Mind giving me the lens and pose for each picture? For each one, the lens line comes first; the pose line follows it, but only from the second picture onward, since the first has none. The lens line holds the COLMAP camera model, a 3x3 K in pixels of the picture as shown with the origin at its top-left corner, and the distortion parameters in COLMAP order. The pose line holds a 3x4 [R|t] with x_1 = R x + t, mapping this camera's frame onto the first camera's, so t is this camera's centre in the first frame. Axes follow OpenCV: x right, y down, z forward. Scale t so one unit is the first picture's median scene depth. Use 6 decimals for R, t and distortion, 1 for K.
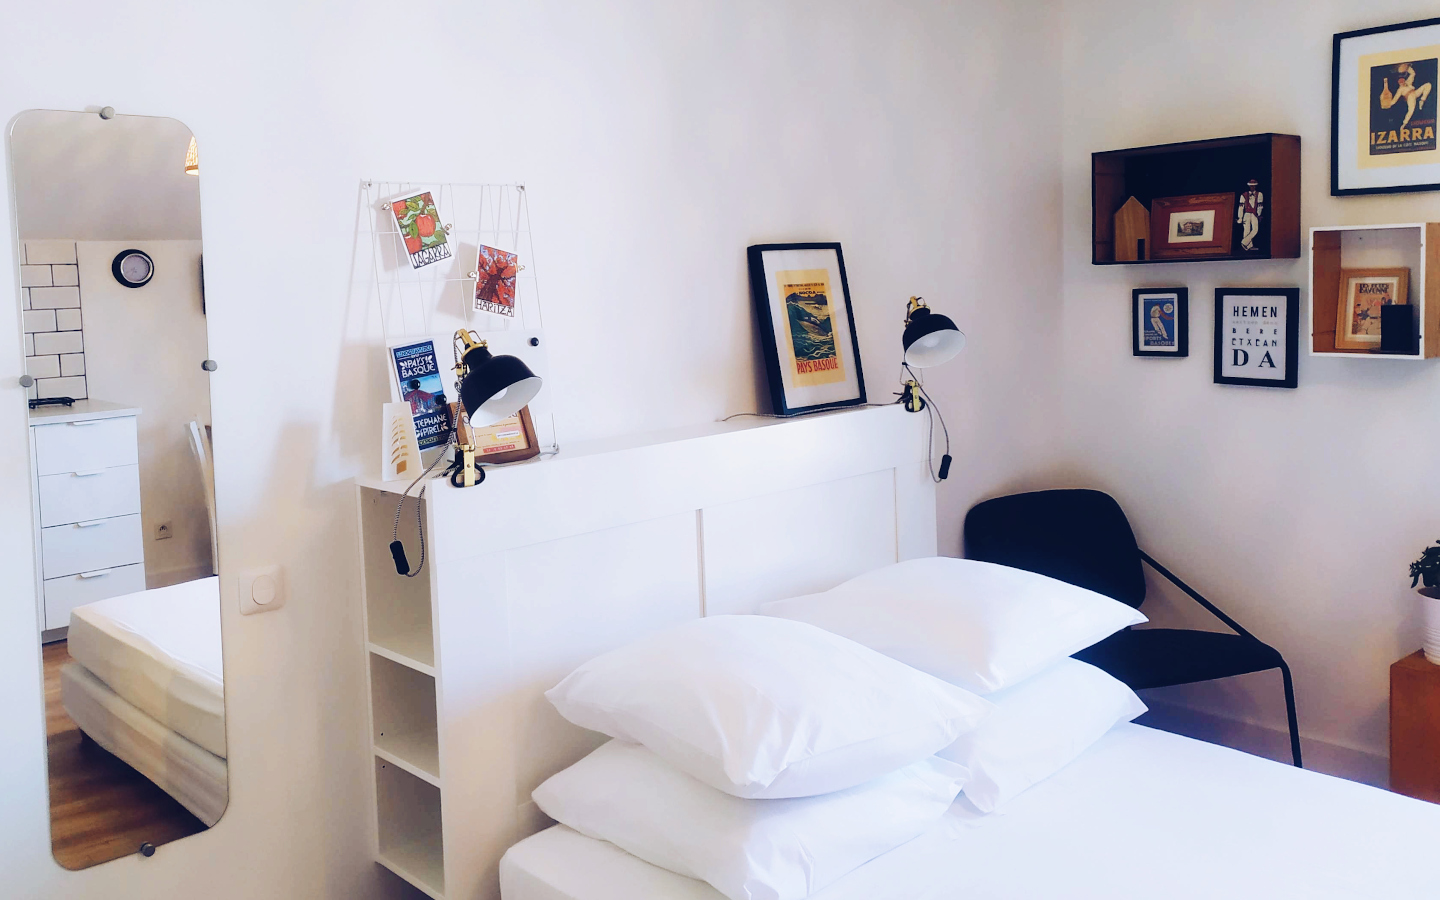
lens RADIAL K [[1301.1, 0, 718.7], [0, 1301.1, 399.2], [0, 0, 1]] dist [0.107882, -0.134148]
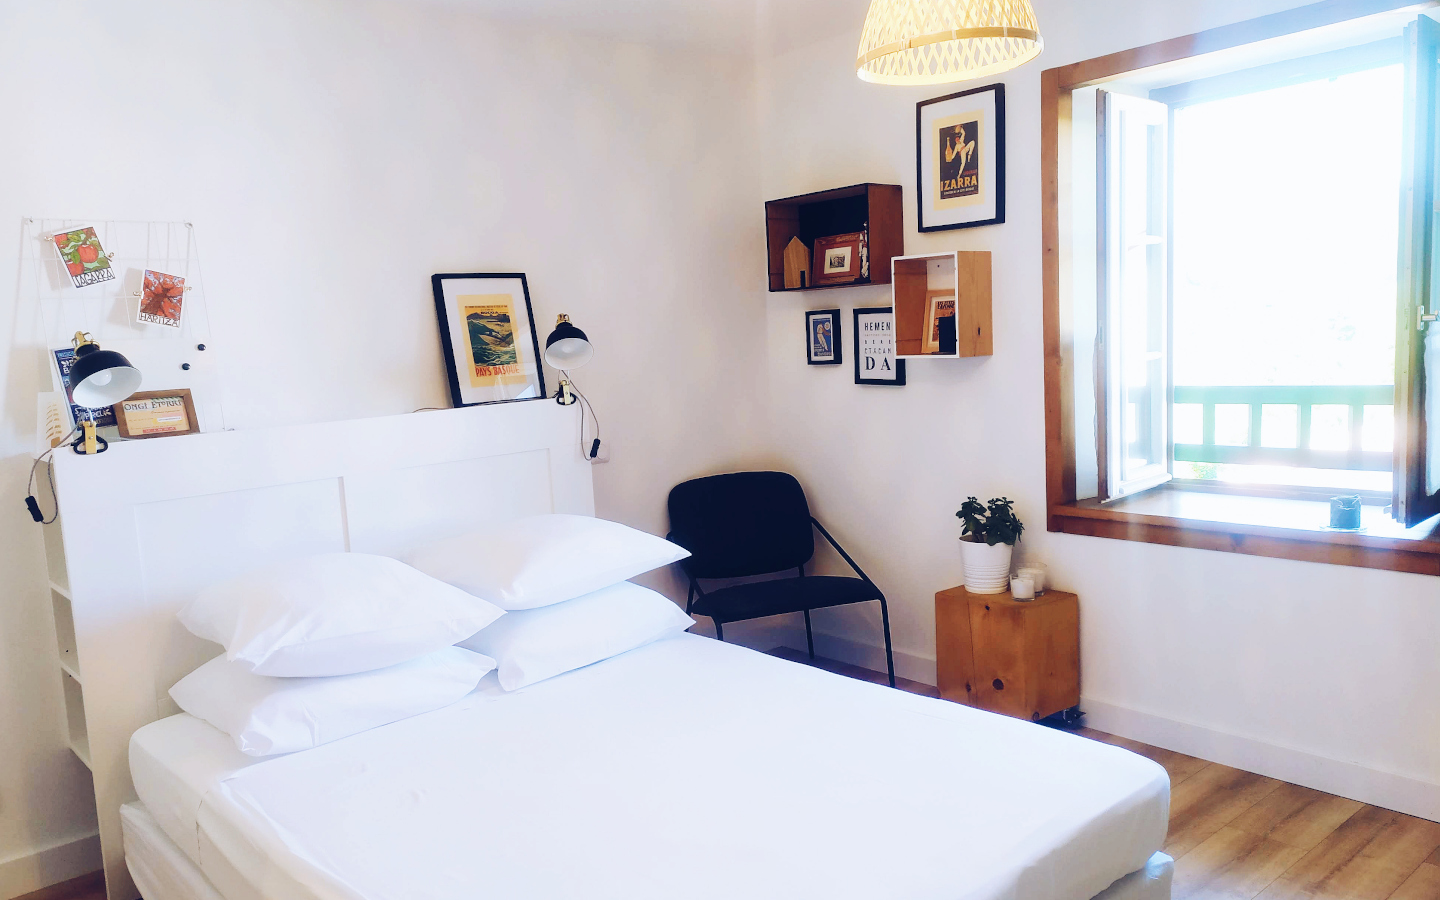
lens RADIAL K [[1107.5, 0, 719.6], [0, 1107.5, 471.9], [0, 0, 1]] dist [0.105928, -0.074223]
pose [[0.999780, -0.017152, 0.012042, 0.277767], [0.016666, 0.999085, 0.039397, 0.033726], [-0.012707, -0.039187, 0.999151, -0.086787]]
